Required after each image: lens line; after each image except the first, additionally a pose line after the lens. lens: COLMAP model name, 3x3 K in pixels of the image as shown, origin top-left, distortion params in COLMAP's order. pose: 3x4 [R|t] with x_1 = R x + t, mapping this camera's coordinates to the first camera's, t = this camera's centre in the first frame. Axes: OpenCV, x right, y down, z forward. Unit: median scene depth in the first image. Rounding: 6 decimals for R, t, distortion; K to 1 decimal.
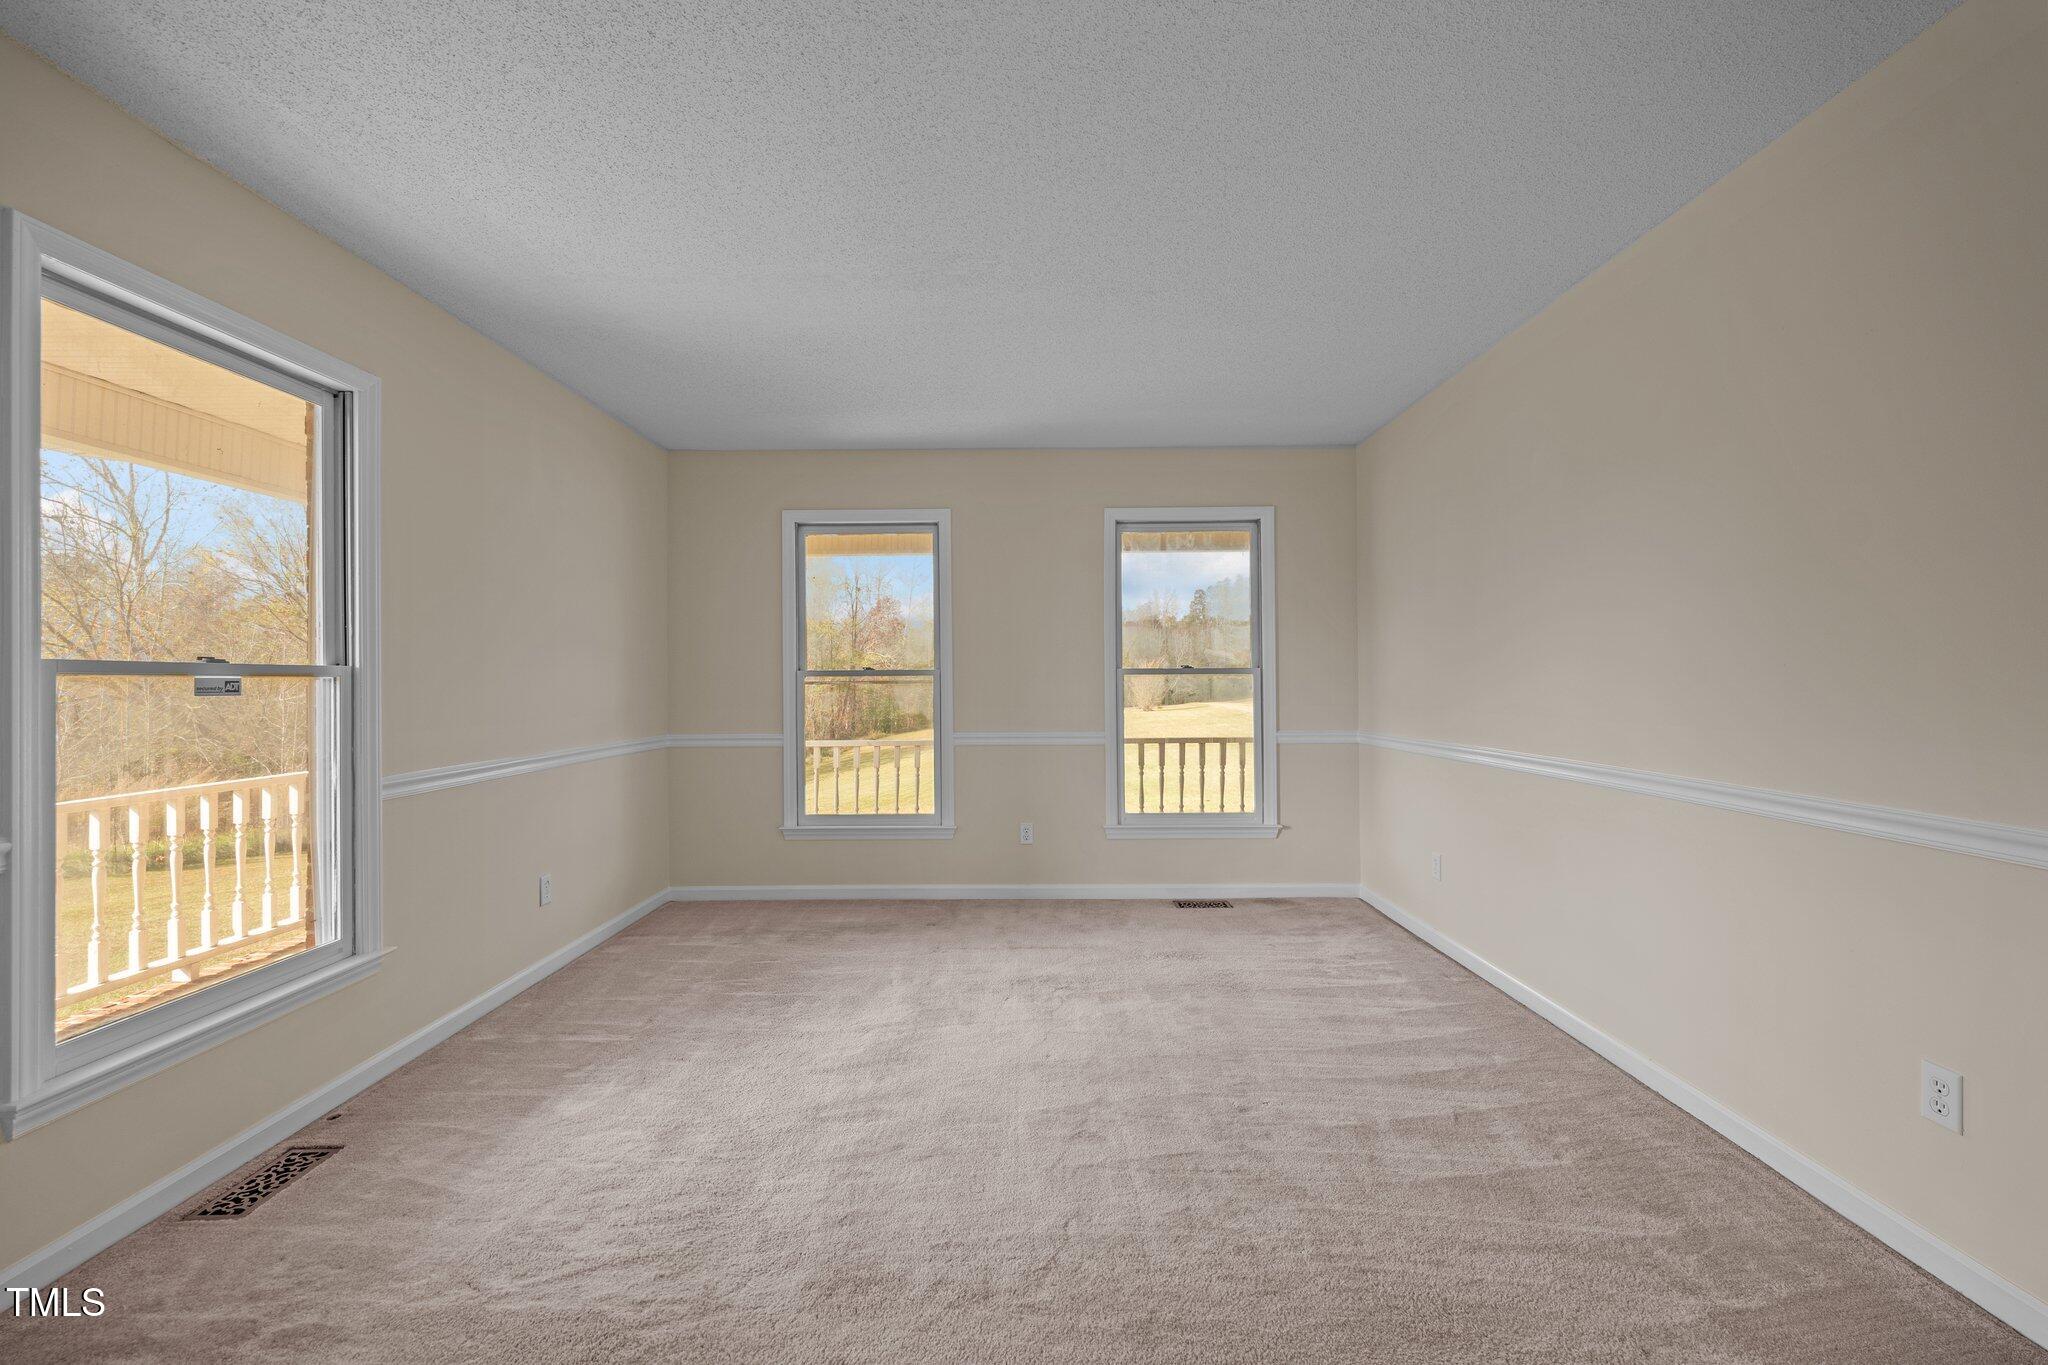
lens RADIAL K [[834.2, 0, 1020.9], [0, 834.2, 677.1], [0, 0, 1]] dist [0.001308, -0.000881]
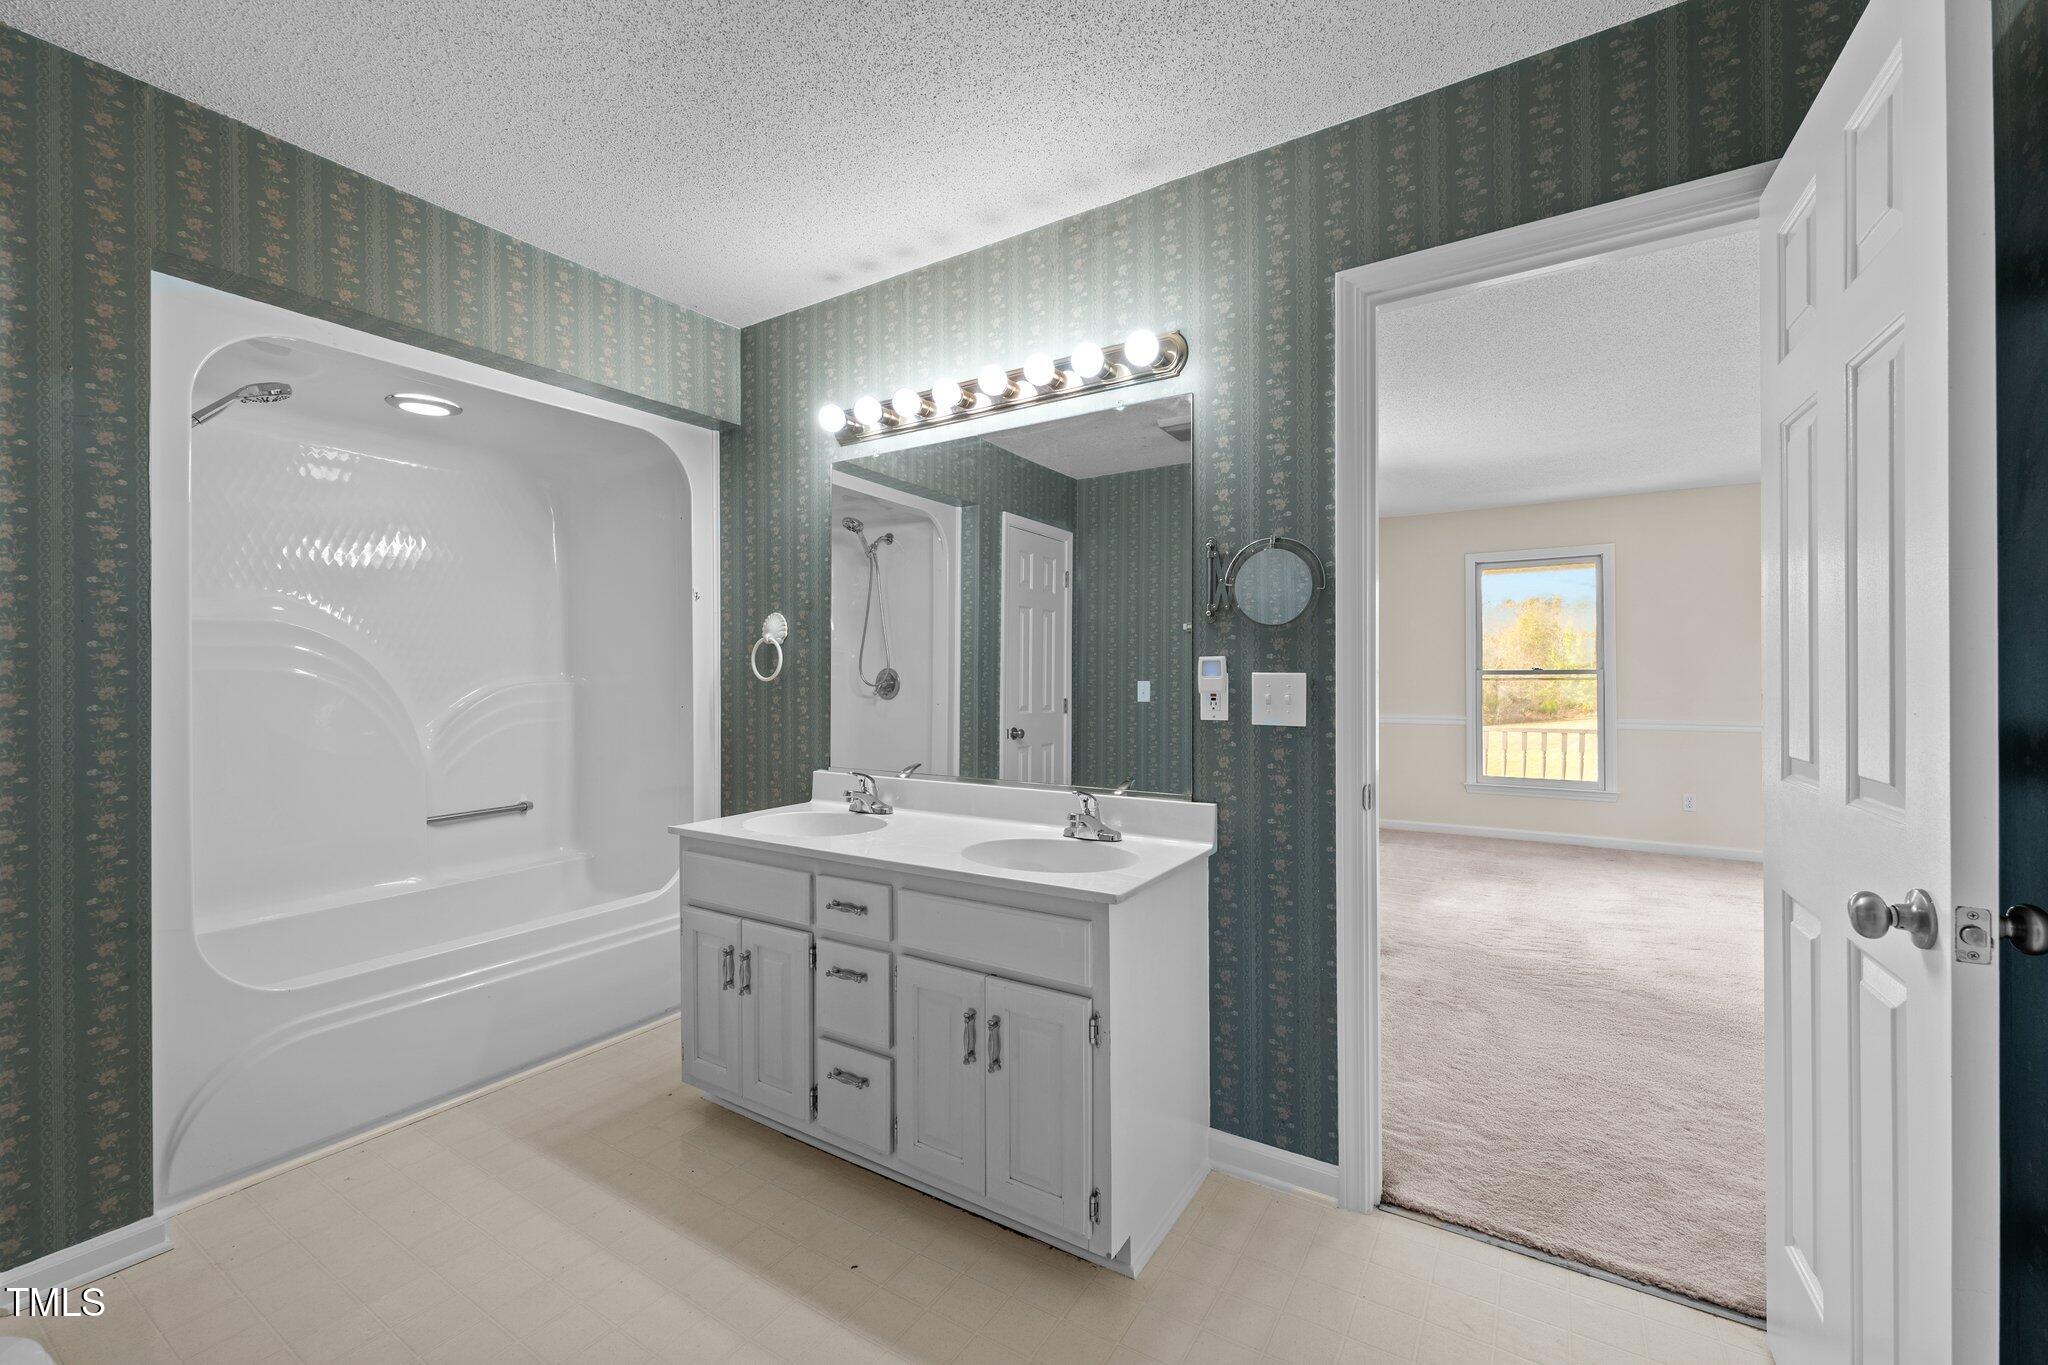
lens RADIAL K [[834.2, 0, 1020.9], [0, 834.2, 677.1], [0, 0, 1]] dist [0.001308, -0.000881]
pose [[0.844243, 0.004258, -0.535944, -0.201500], [-0.003393, 0.999991, 0.002600, 0.000866], [0.535951, -0.000377, 0.844249, -0.666148]]
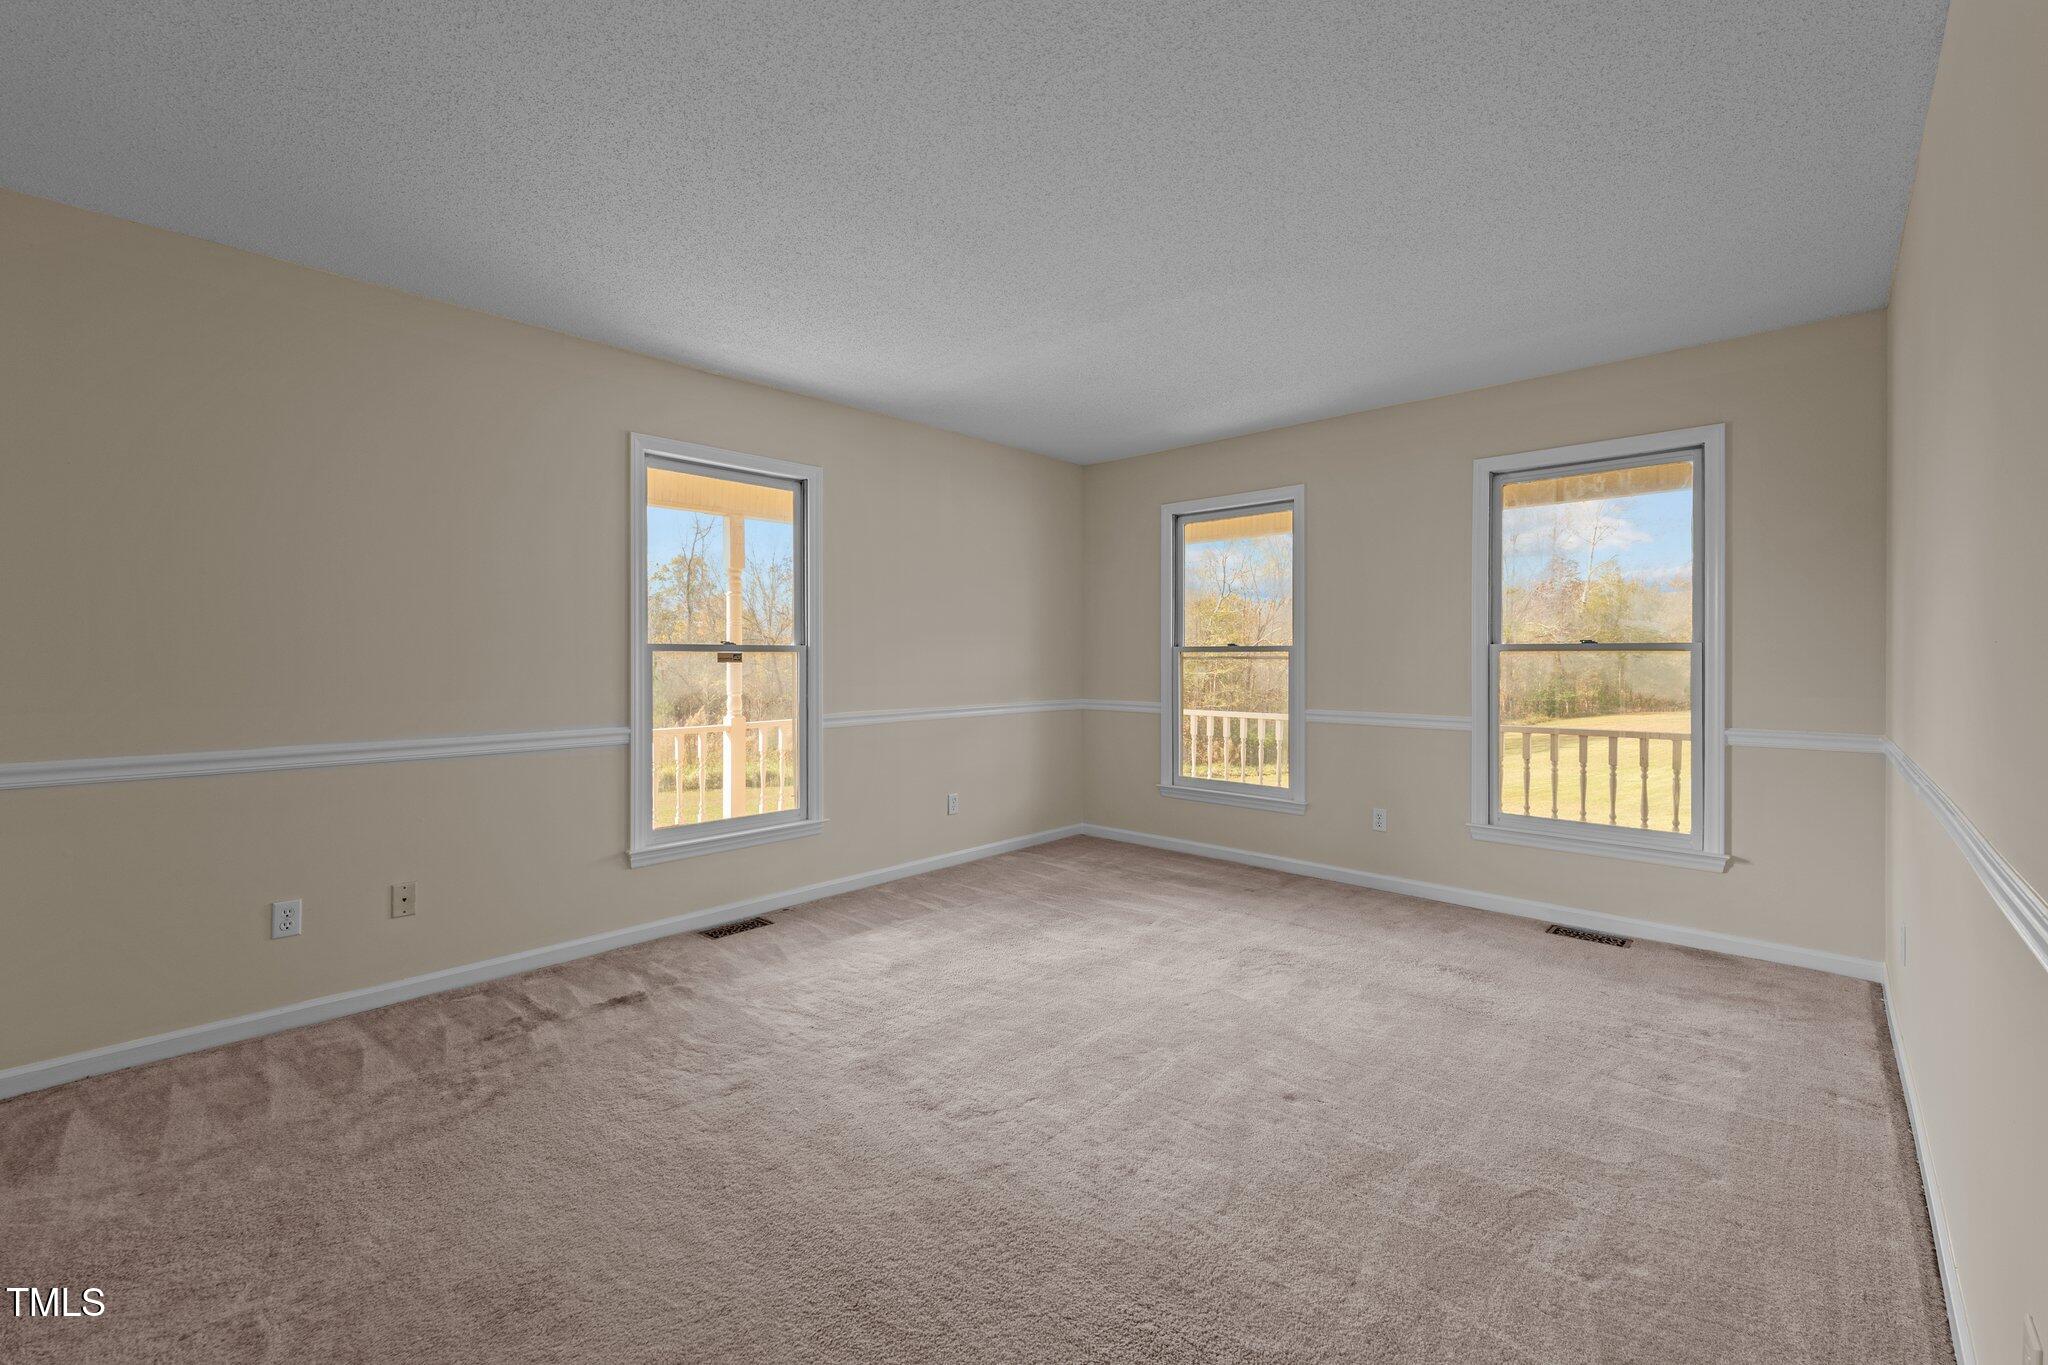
lens RADIAL K [[838.6, 0, 1025.6], [0, 838.6, 661.4], [0, 0, 1]] dist [-0.000614, -0.000594]
pose [[0.738383, 0.011795, -0.674278, 0.410480], [-0.003277, 0.999898, 0.013903, -0.003677], [0.674373, -0.008056, 0.738347, 0.039988]]
